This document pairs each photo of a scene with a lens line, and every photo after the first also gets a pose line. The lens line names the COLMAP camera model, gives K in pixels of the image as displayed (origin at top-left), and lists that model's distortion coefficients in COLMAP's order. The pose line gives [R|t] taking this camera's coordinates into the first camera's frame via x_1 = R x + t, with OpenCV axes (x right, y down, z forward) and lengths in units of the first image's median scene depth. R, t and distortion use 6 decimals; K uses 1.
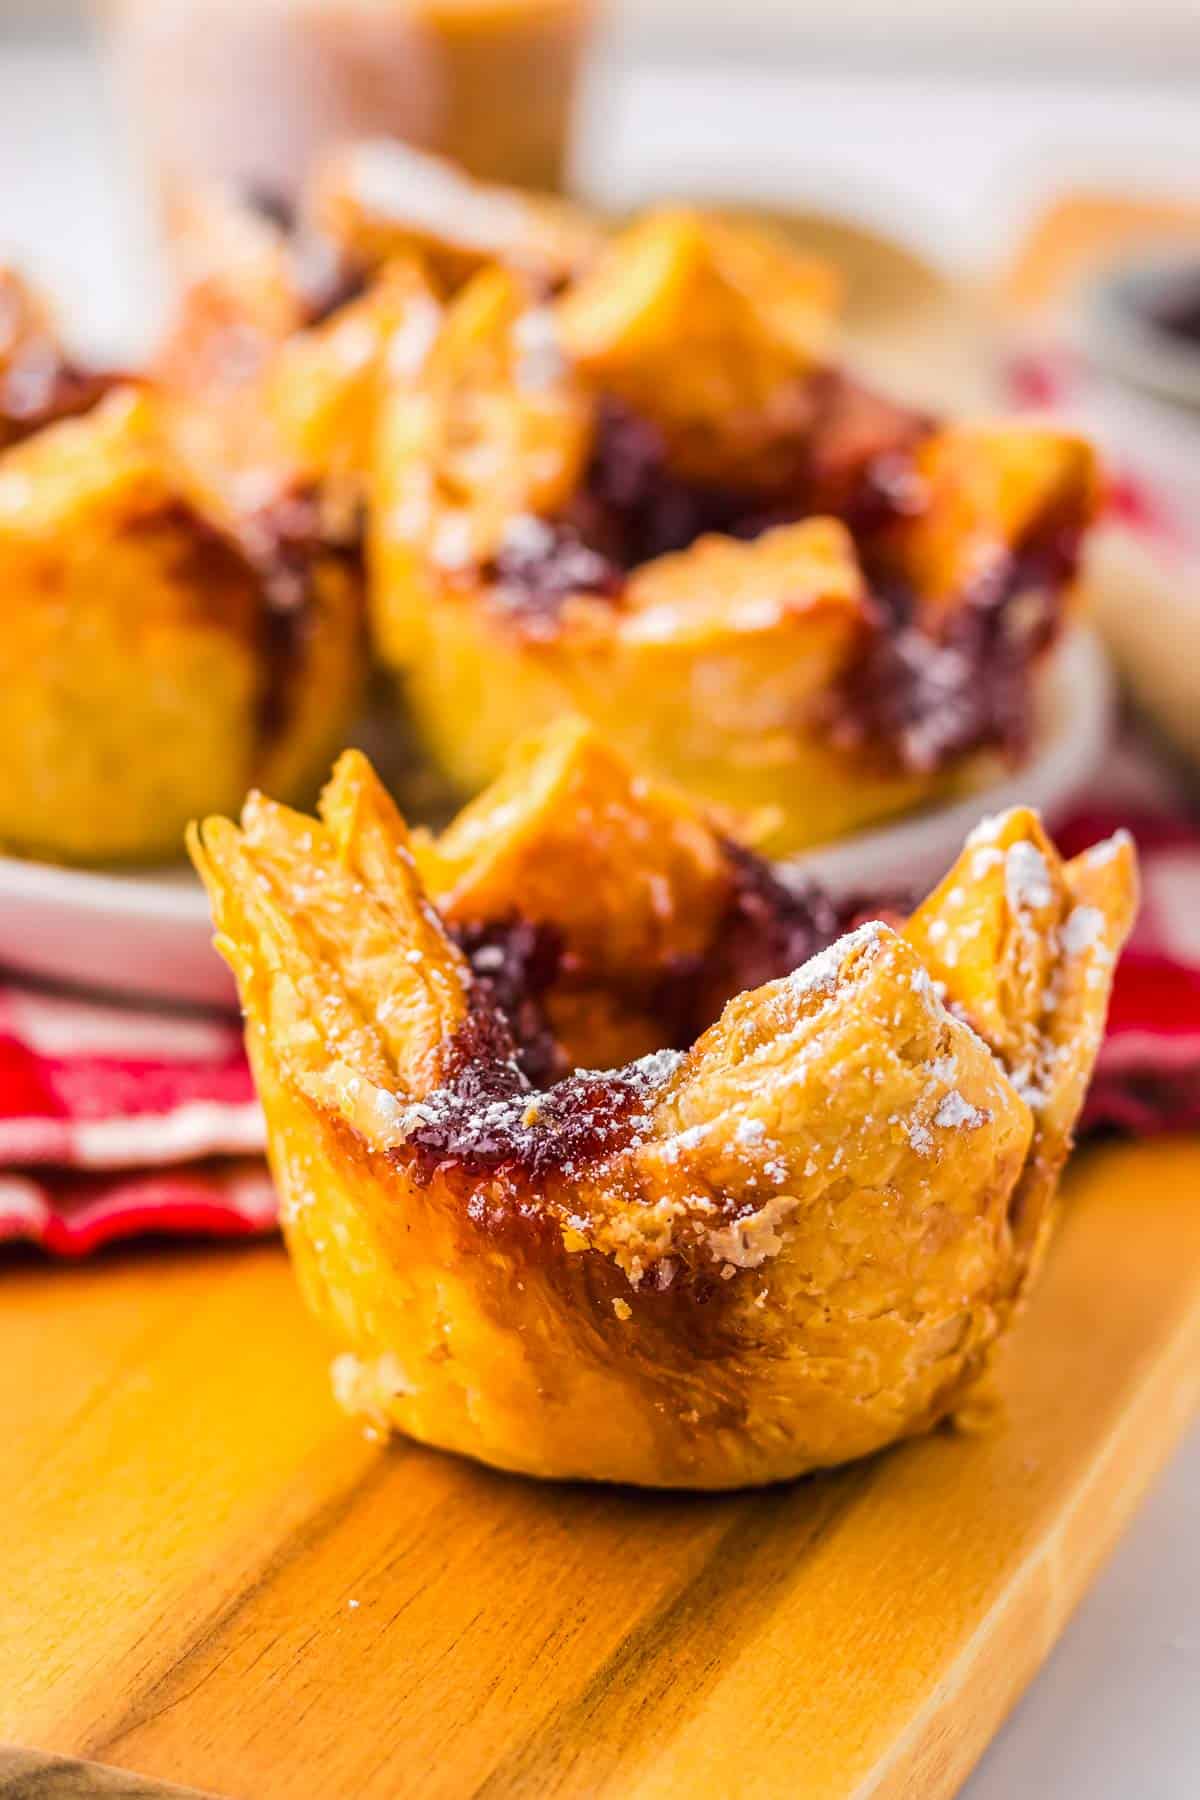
lens RADIAL K [[4942.0, 0, 600.0], [0, 4942.0, 900.0], [0, 0, 1]] dist [-0.023887, -0.184174]
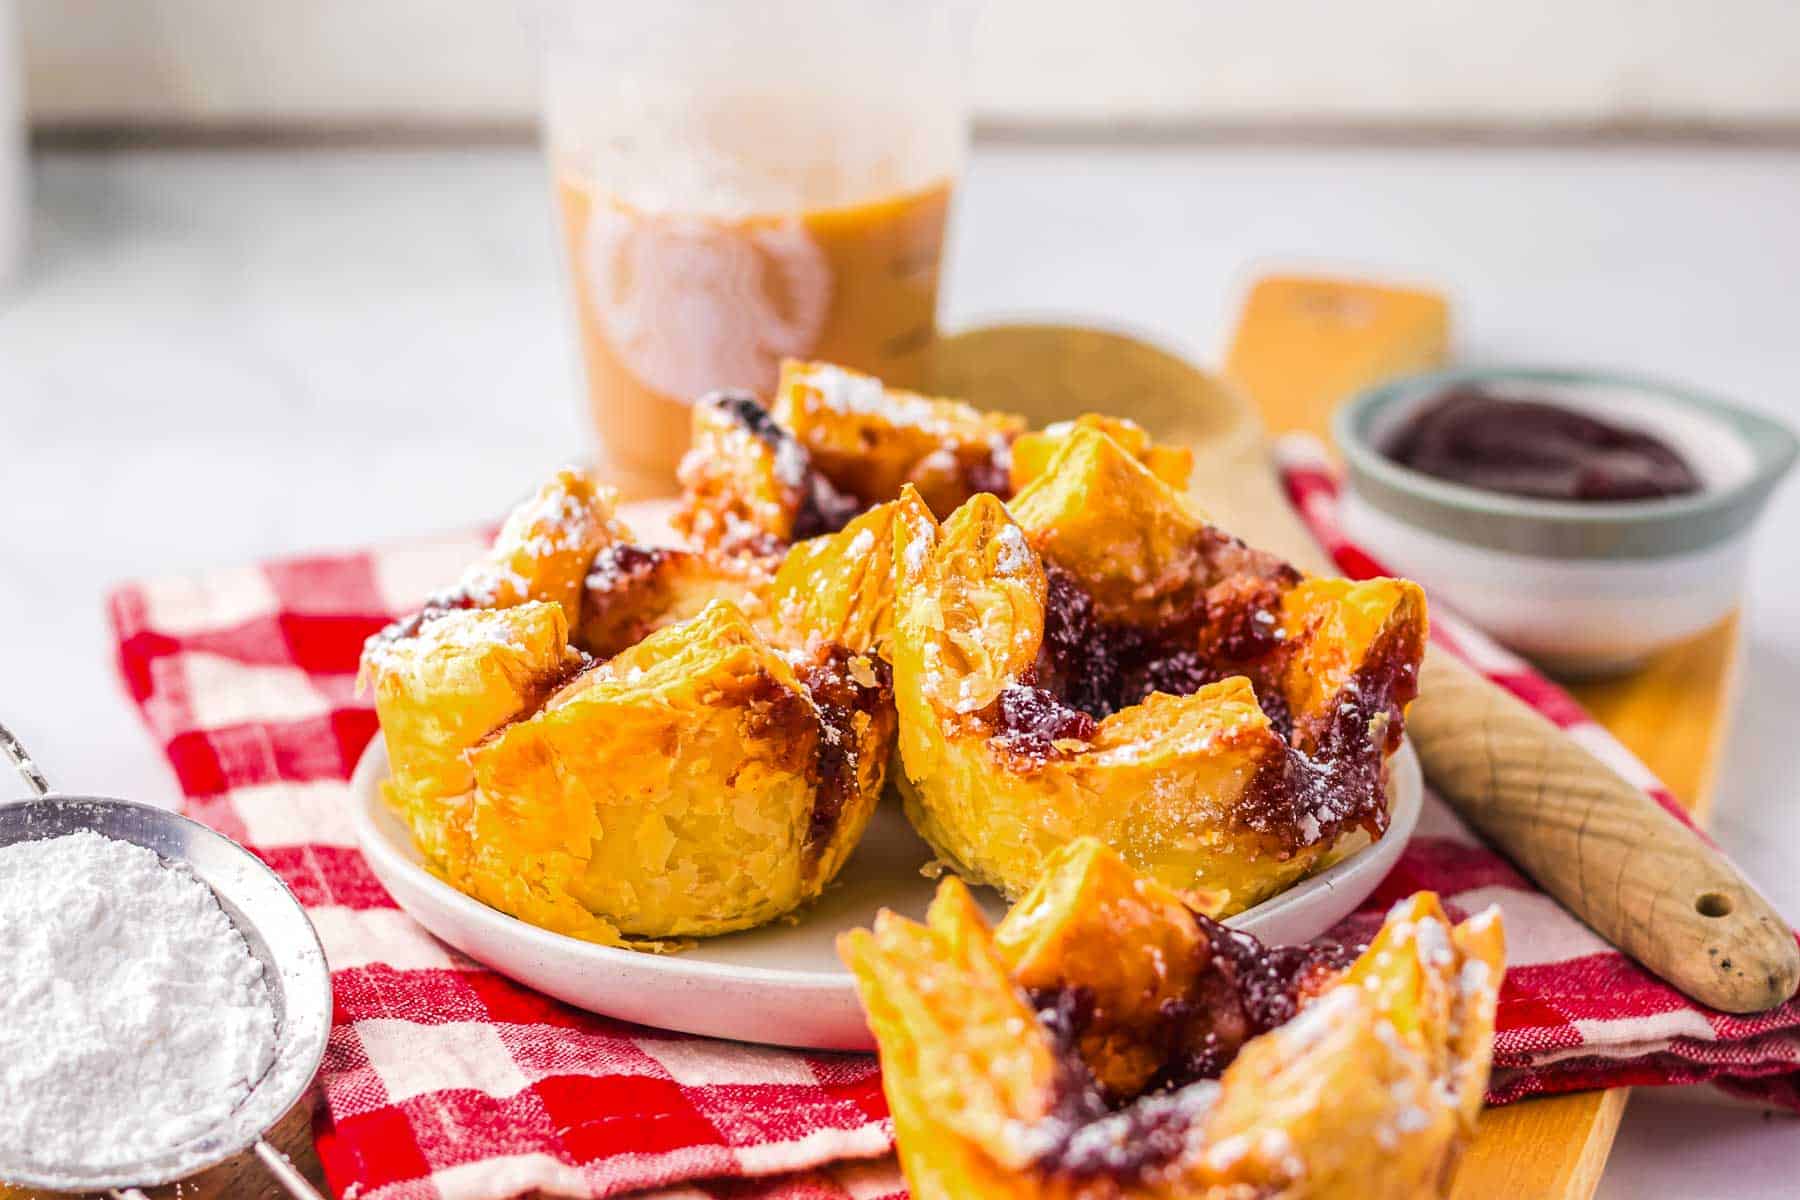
lens RADIAL K [[4454.3, 0, 900.0], [0, 4454.3, 600.0], [0, 0, 1]] dist [-0.076076, -0.397884]
pose [[0.998297, -0.048652, 0.032190, -0.094505], [0.050168, 0.997581, -0.048122, -0.045146], [-0.029771, 0.049655, 0.998323, -0.250287]]
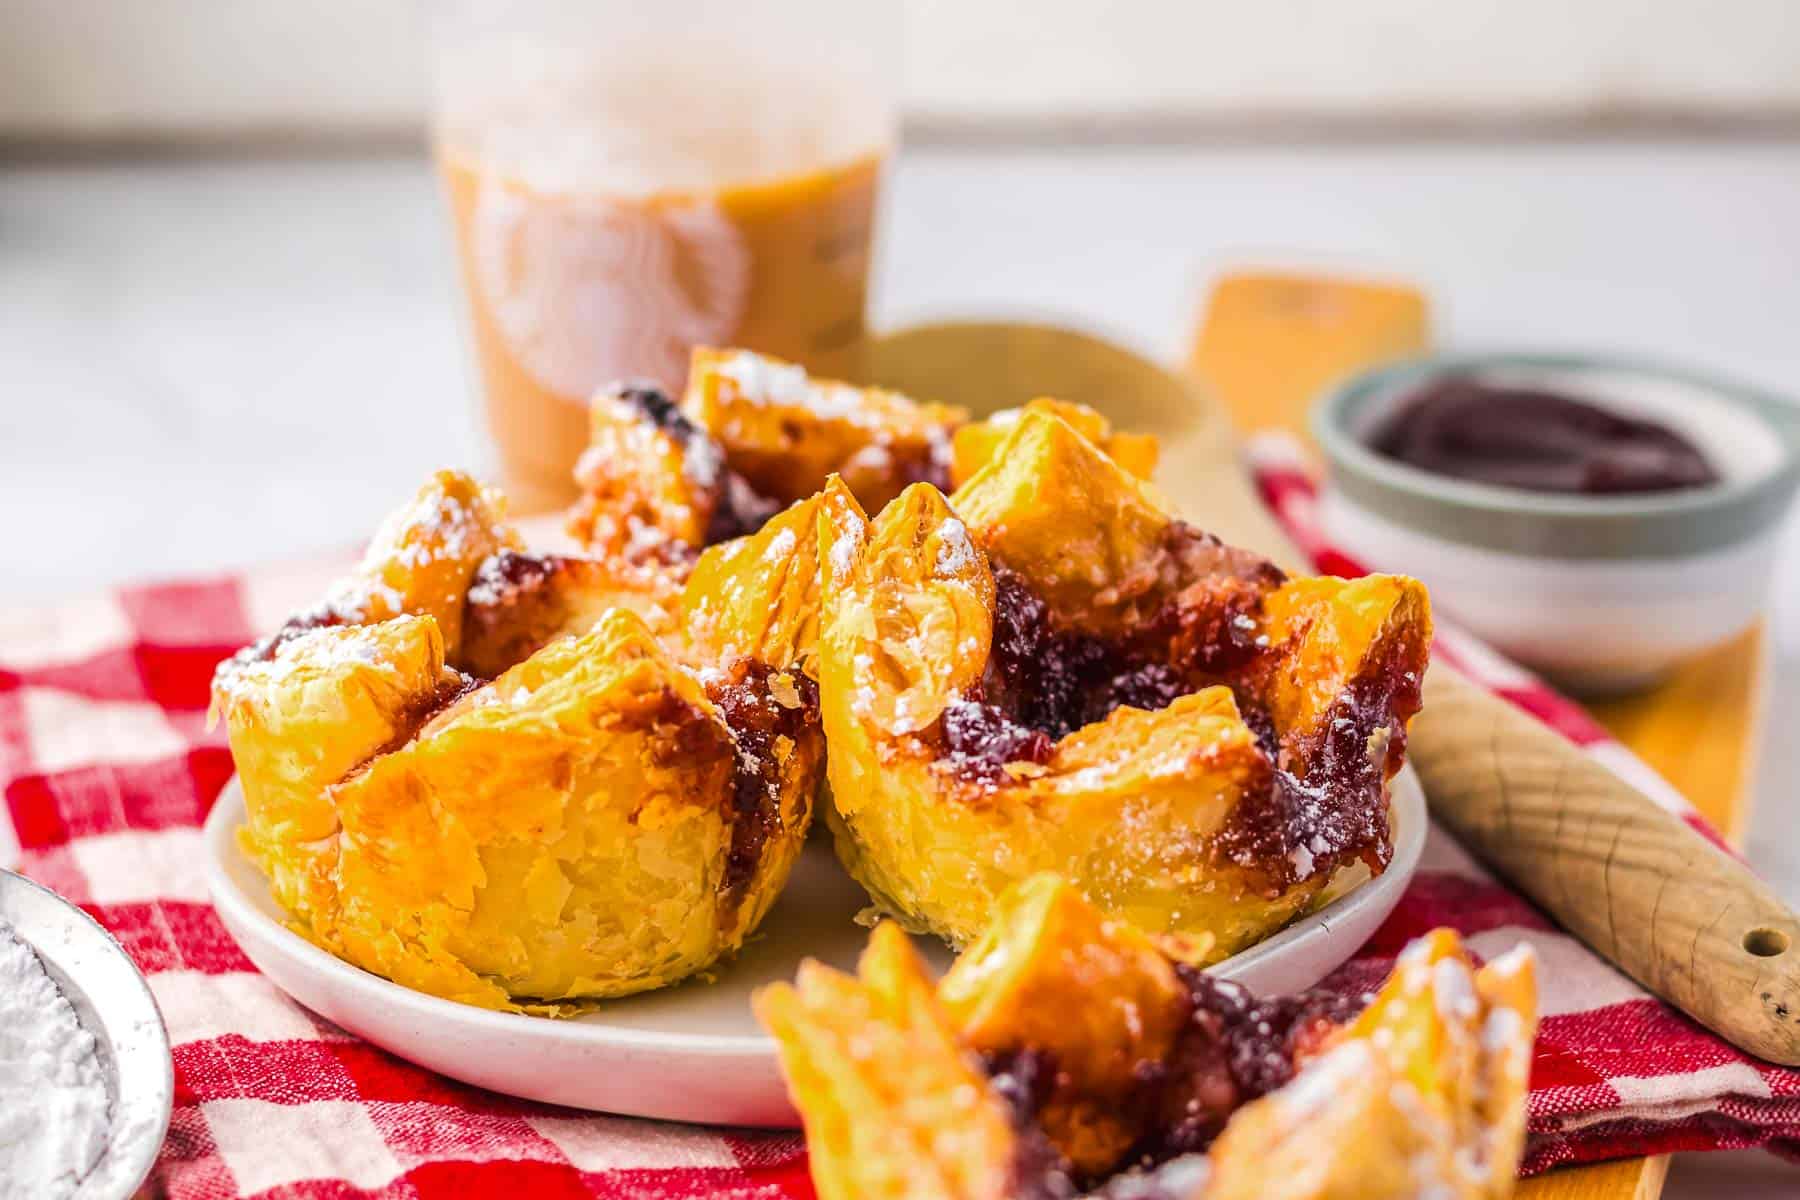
lens RADIAL K [[4630.8, 0, 900.0], [0, 4630.8, 600.0], [0, 0, 1]] dist [-0.076031, -0.727989]
pose [[0.996958, -0.063703, 0.044902, -0.085972], [0.066276, 0.996093, -0.058362, -0.039237], [-0.041009, 0.061160, 0.997285, -0.115317]]
